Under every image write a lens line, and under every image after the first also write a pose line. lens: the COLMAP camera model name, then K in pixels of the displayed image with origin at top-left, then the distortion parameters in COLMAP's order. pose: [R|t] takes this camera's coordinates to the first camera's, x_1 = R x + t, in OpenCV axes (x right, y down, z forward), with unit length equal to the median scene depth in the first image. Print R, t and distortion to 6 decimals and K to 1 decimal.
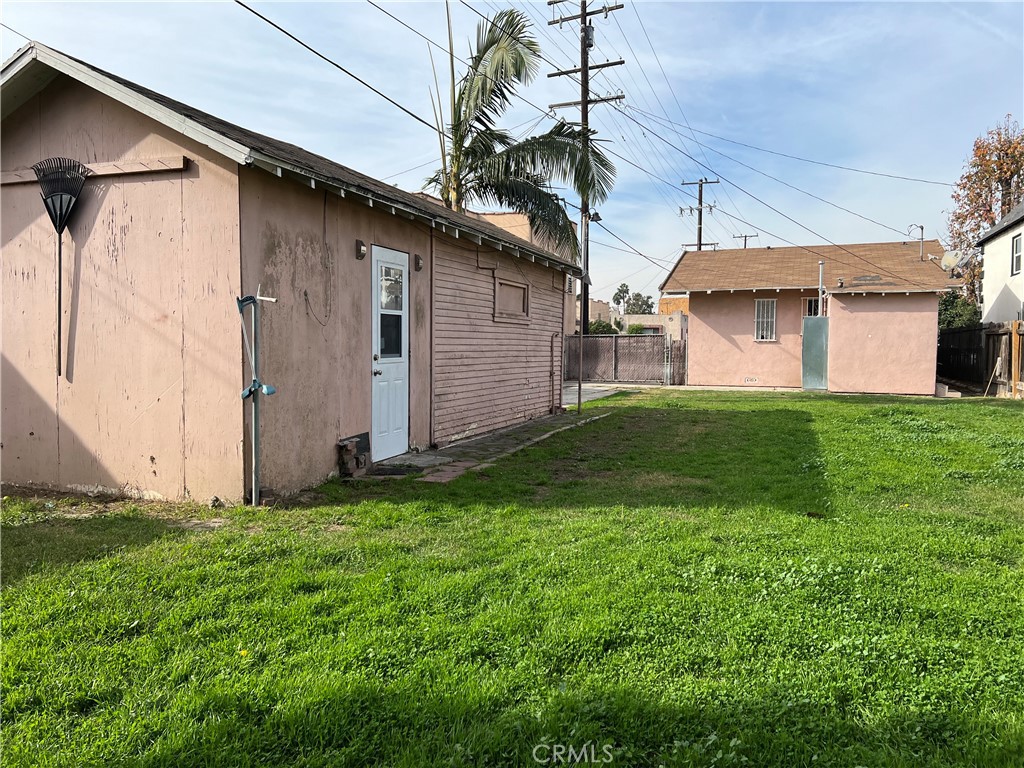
lens RADIAL K [[767.1, 0, 511.3], [0, 767.1, 385.7], [0, 0, 1]] dist [0.014170, 0.003090]
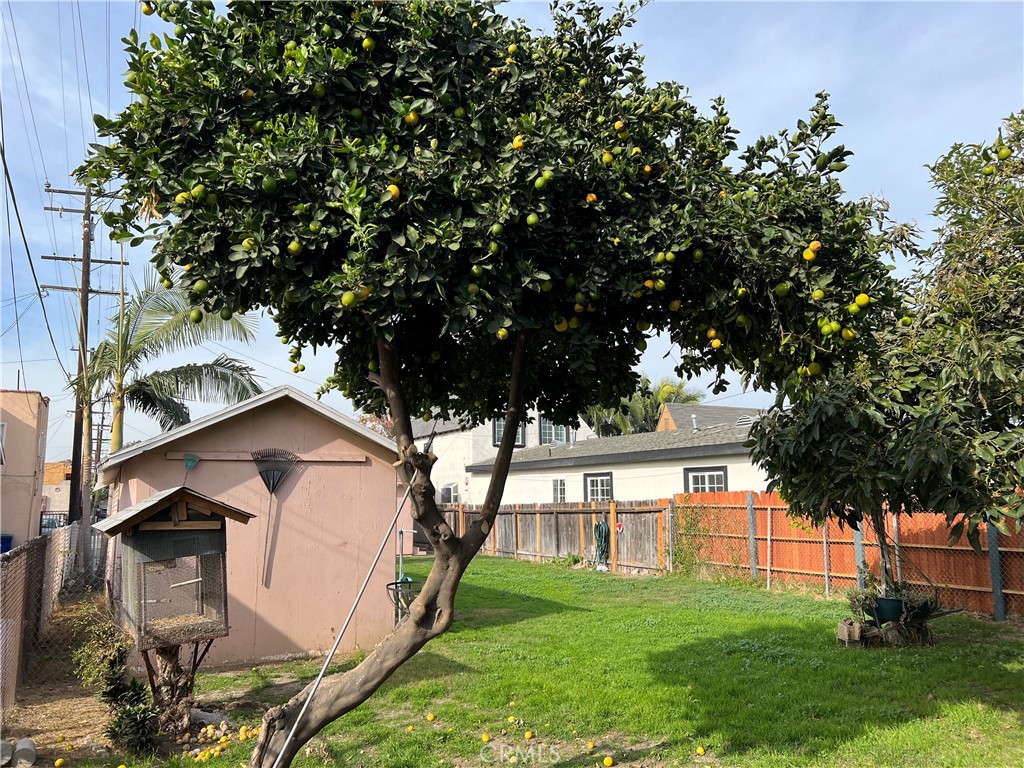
lens RADIAL K [[767.1, 0, 511.5], [0, 767.1, 382.5], [0, 0, 1]] dist [0.014170, 0.003090]
pose [[0.675612, 0.102821, 0.730052, -1.456208], [0.056704, 0.980047, -0.190506, -0.089924], [-0.735074, 0.170104, 0.656301, -0.474738]]
